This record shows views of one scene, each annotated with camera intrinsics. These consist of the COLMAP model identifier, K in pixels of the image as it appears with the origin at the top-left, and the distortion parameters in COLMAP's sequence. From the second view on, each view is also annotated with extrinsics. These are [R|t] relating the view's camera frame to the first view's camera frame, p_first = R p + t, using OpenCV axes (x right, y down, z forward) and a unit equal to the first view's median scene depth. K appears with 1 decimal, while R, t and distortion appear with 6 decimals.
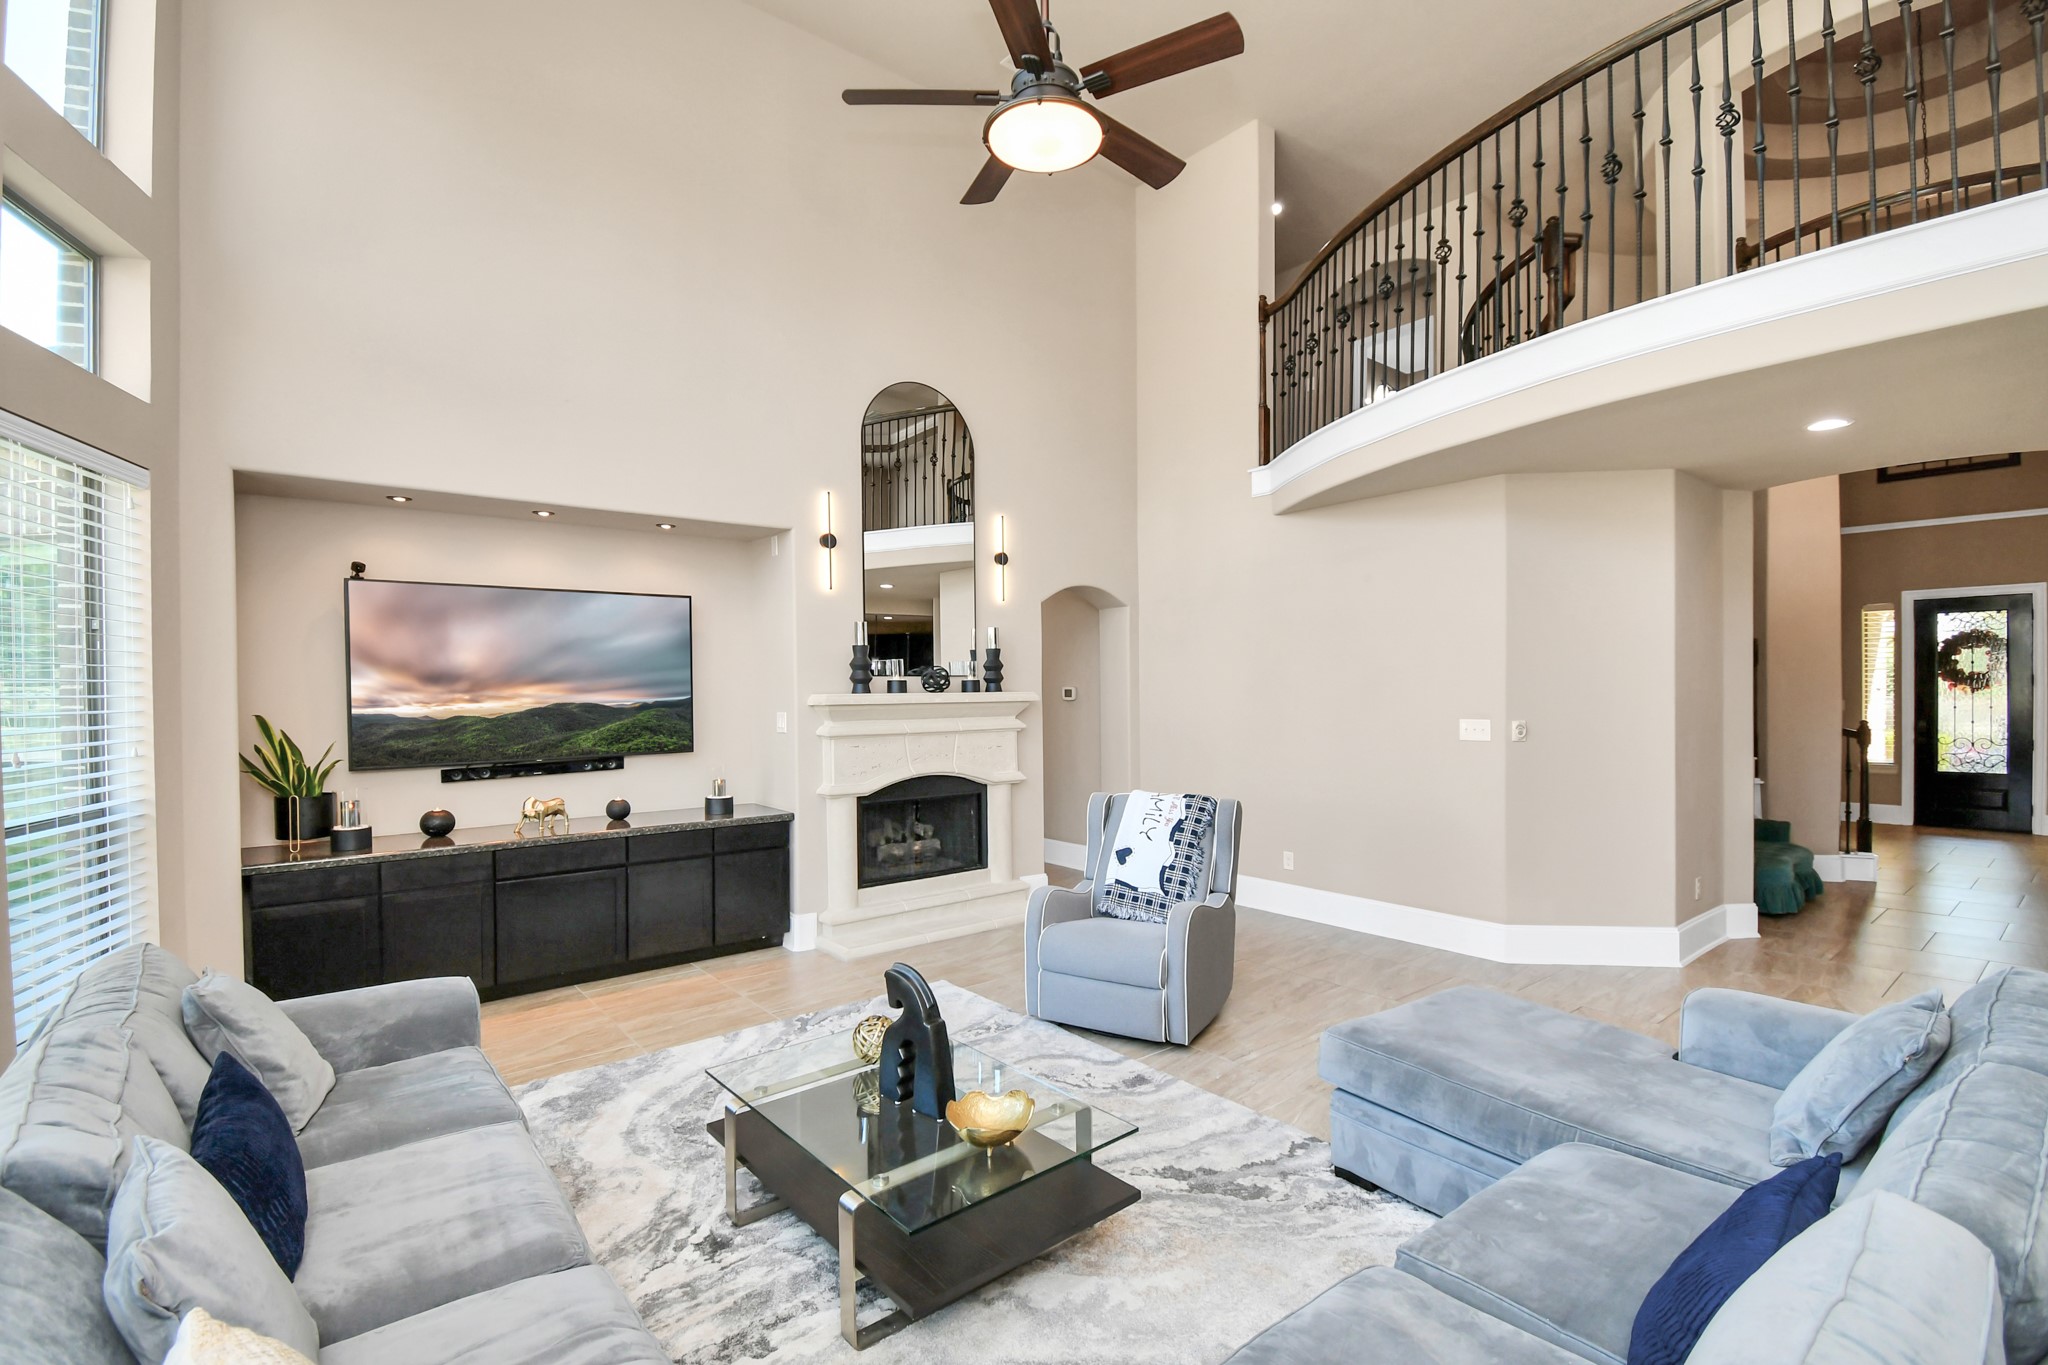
lens RADIAL K [[897.3, 0, 1016.6], [0, 897.3, 684.1], [0, 0, 1]] dist [0.025331, -0.030214]
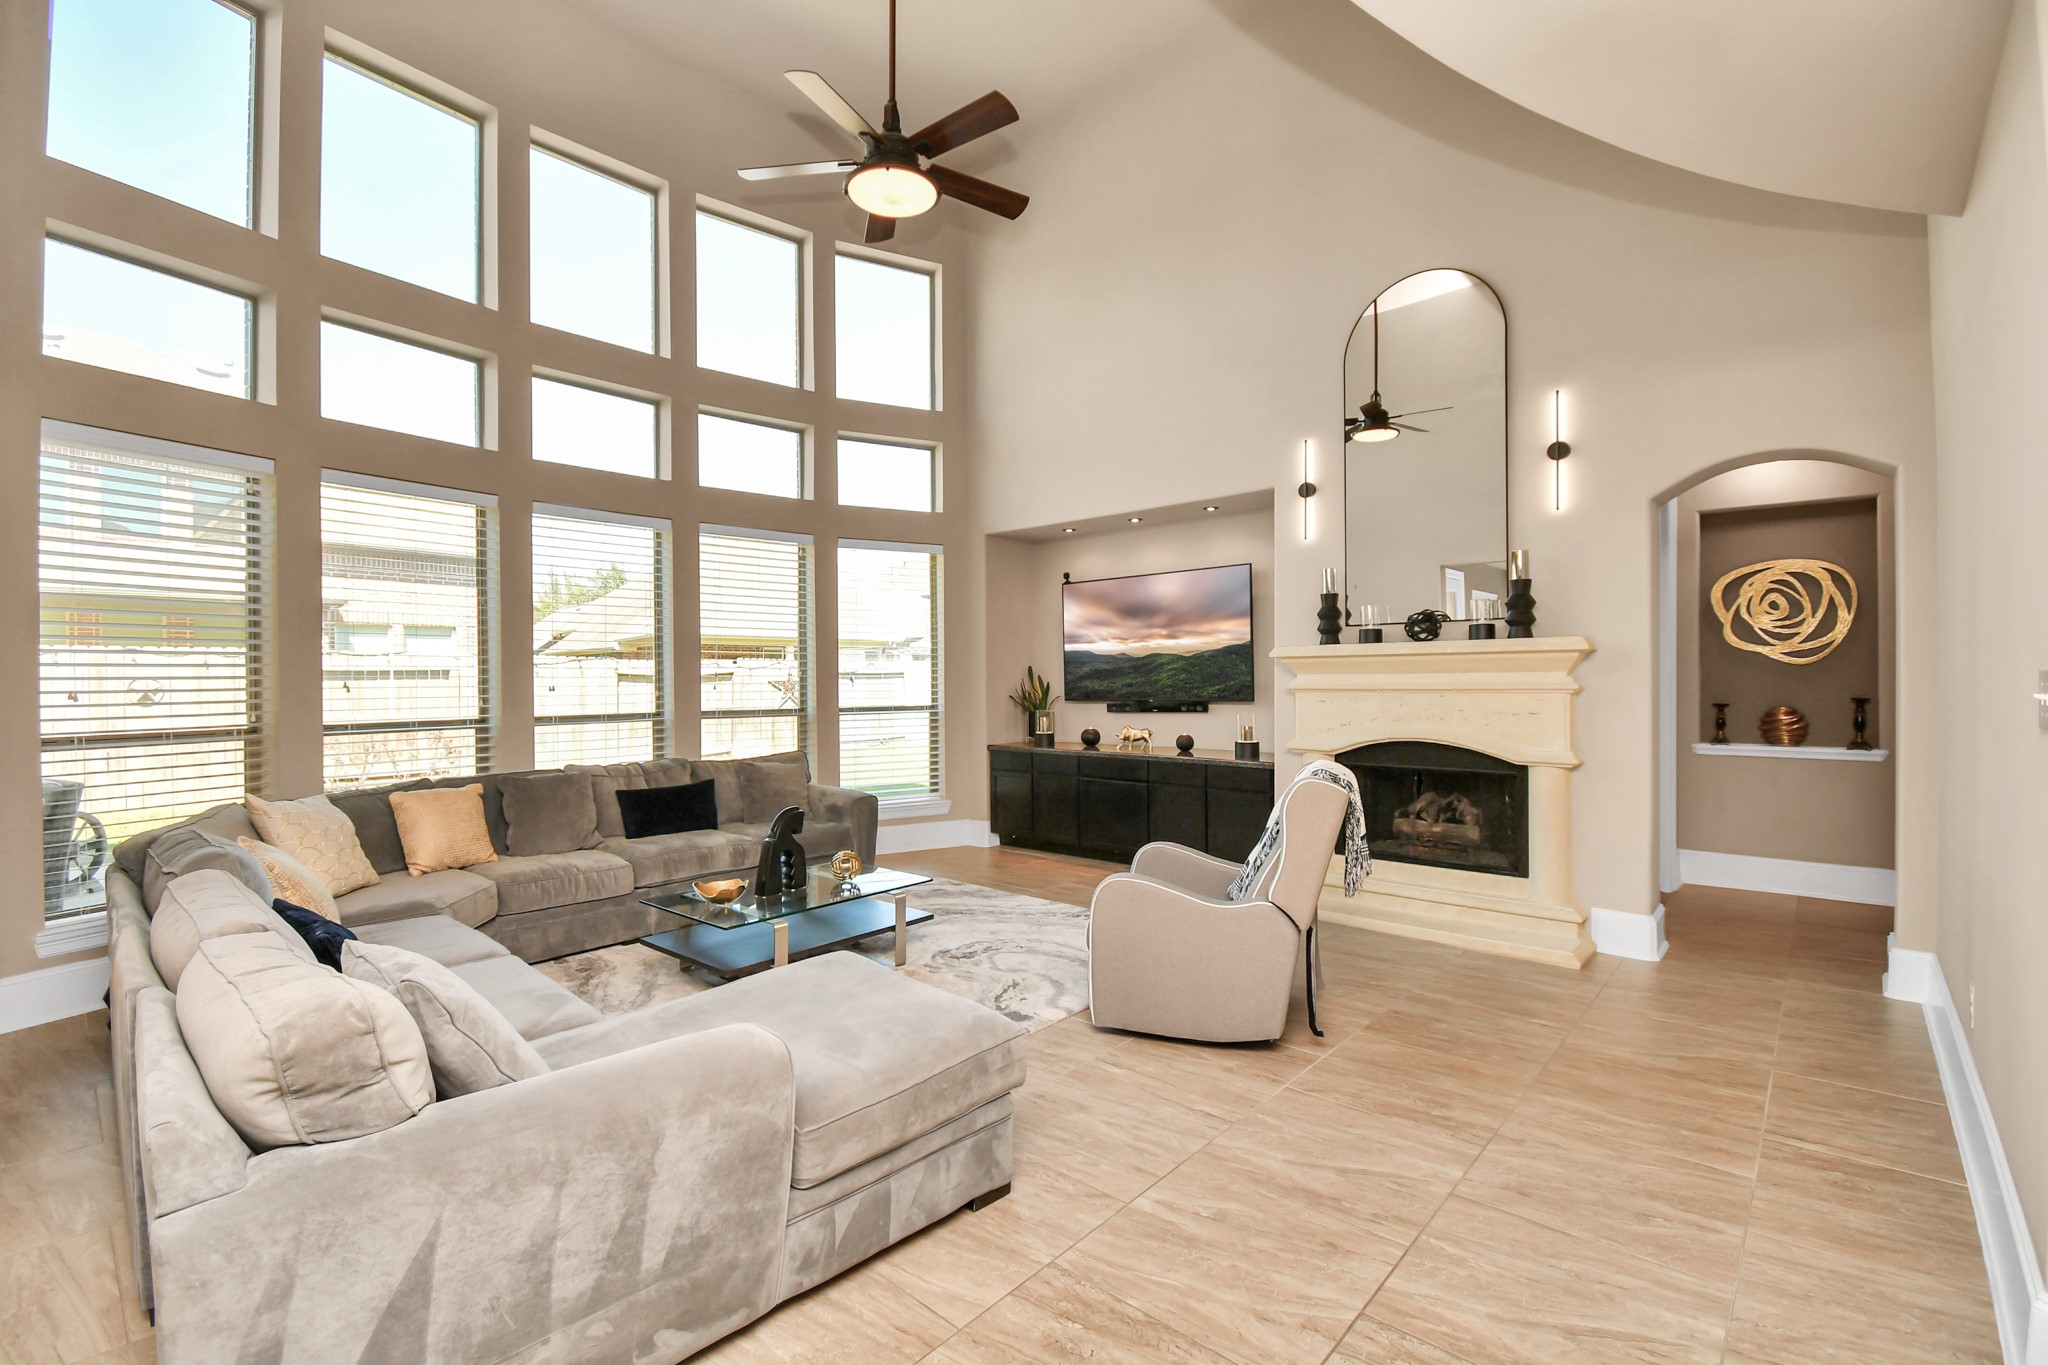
lens RADIAL K [[897.3, 0, 1016.6], [0, 897.3, 684.1], [0, 0, 1]] dist [0.025331, -0.030214]
pose [[0.155412, 0.012946, -0.987765, 0.829203], [0.014113, 0.999783, 0.015324, 0.038303], [0.987749, -0.016322, 0.155196, 0.622904]]
